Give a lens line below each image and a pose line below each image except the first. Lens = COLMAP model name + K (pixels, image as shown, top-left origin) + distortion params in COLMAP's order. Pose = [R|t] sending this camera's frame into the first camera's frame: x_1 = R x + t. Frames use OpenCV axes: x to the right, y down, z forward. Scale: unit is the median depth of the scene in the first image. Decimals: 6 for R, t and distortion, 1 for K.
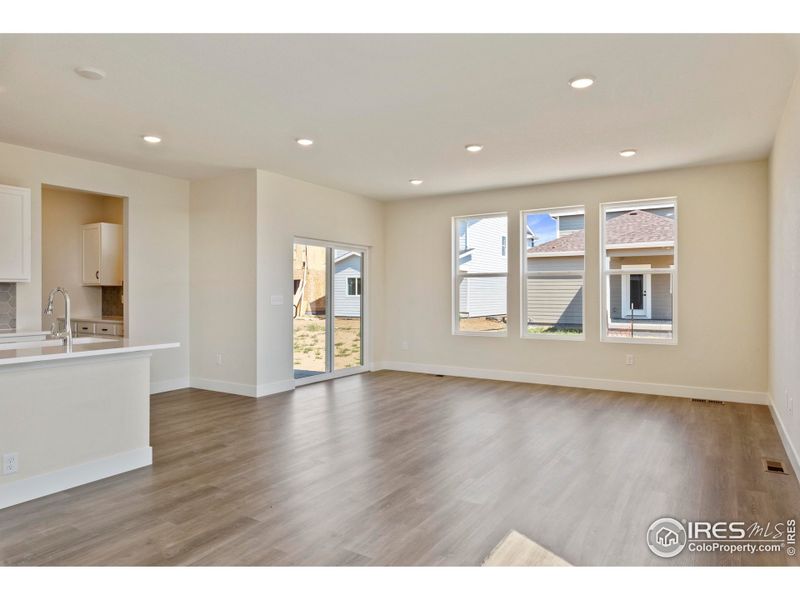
lens RADIAL K [[511.5, 0, 402.3], [0, 511.5, 298.4], [0, 0, 1]] dist [-0.003985, 0.002153]
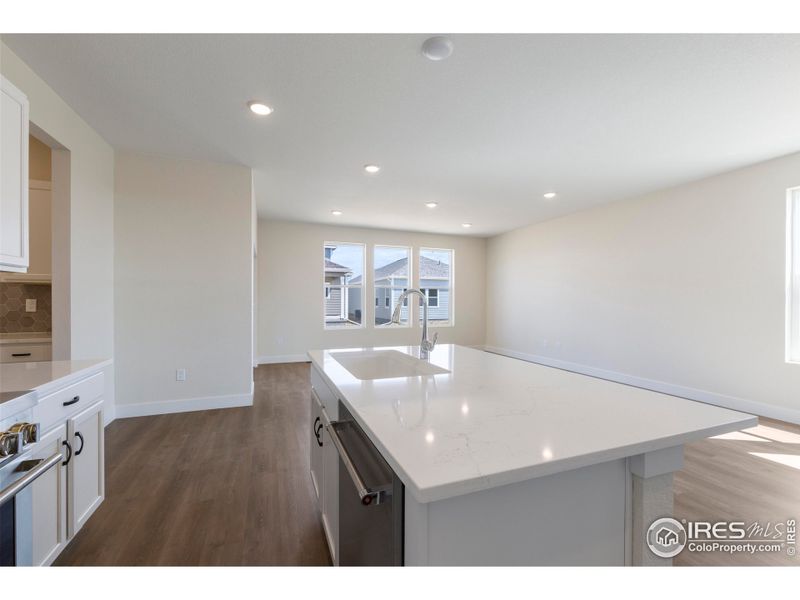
lens RADIAL K [[345.3, 0, 402.8], [0, 345.3, 304.2], [0, 0, 1]] dist [0.002181, -0.000122]
pose [[0.589453, -0.006427, 0.807777, -0.501887], [0.003432, 0.999979, 0.005452, -0.000224], [-0.807795, -0.000442, 0.589463, 0.300043]]
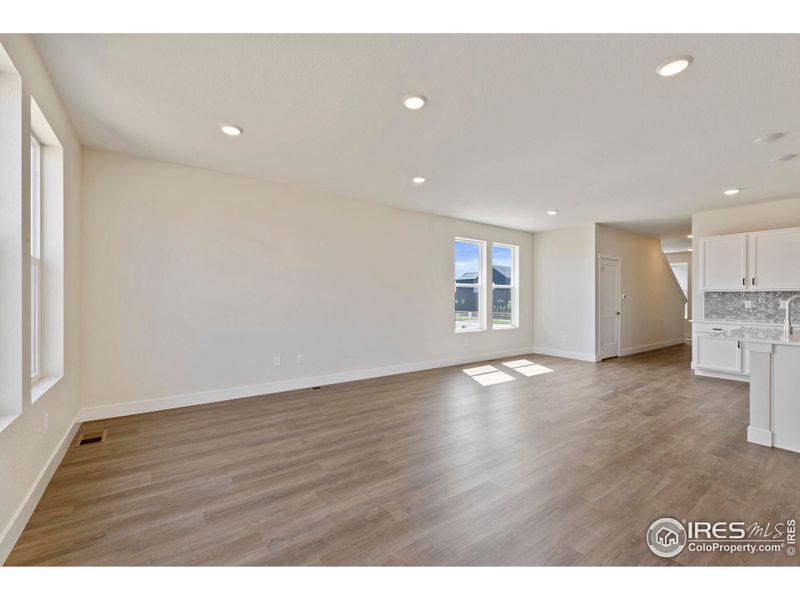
lens RADIAL K [[345.3, 0, 404.5], [0, 345.3, 298.4], [0, 0, 1]] dist [0.002181, -0.000122]
pose [[-0.926232, -0.001647, 0.376951, -0.025357], [0.000669, 0.999982, 0.006012, -0.006958], [-0.376954, 0.005821, -0.926214, 0.982346]]
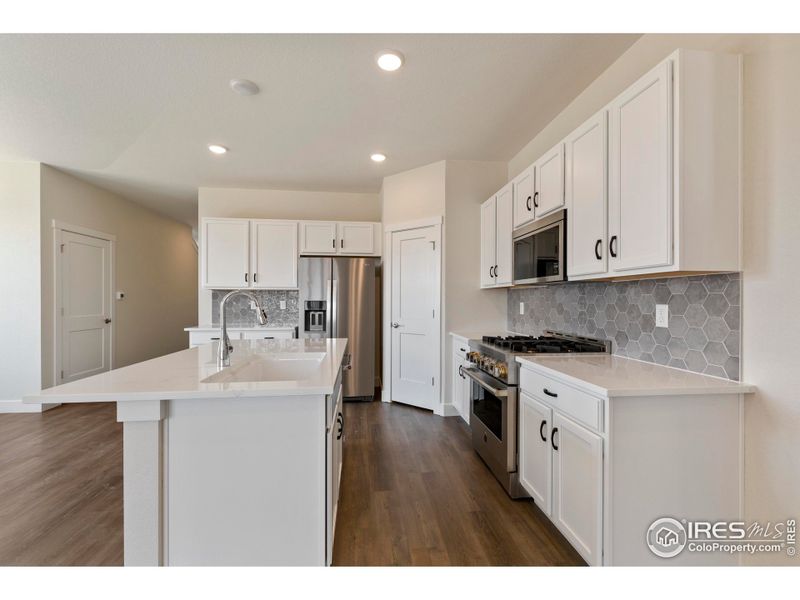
lens RADIAL K [[345.3, 0, 399.6], [0, 345.3, 299.9], [0, 0, 1]] dist [0.002181, -0.000122]
pose [[-0.784050, -0.001602, -0.620695, -0.236660], [-0.006866, 0.999958, 0.006093, -0.004743], [0.620659, 0.009039, -0.784028, 0.688667]]
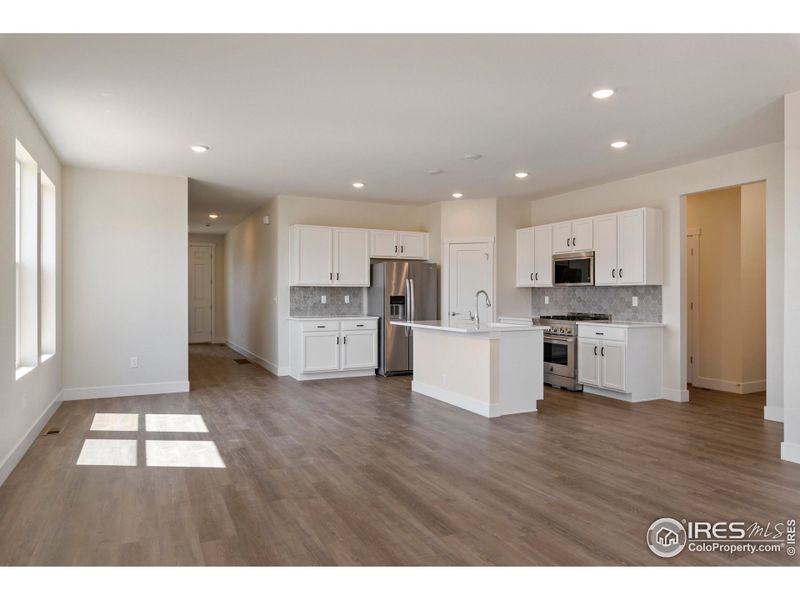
lens RADIAL K [[511.5, 0, 396.3], [0, 511.5, 303.5], [0, 0, 1]] dist [-0.003985, 0.002153]
pose [[-0.528101, 0.014884, -0.849051, 0.389340], [-0.006855, 0.999739, 0.021790, -0.005890], [0.849154, 0.017328, -0.527861, 0.724881]]
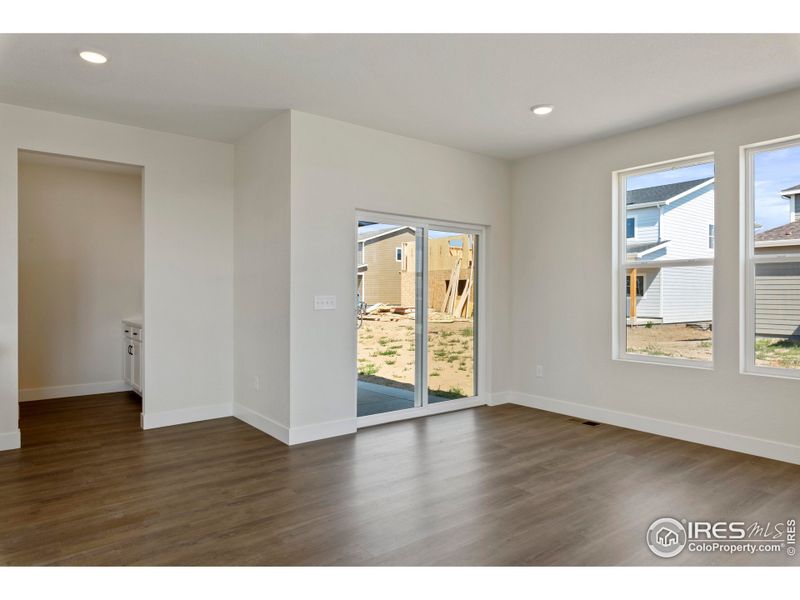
lens RADIAL K [[511.5, 0, 402.2], [0, 511.5, 295.6], [0, 0, 1]] dist [-0.003985, 0.002153]
pose [[0.939649, 0.003926, -0.342117, 0.068567], [-0.006449, 0.999960, -0.006239, -0.001690], [0.342079, 0.008069, 0.939637, 0.320200]]
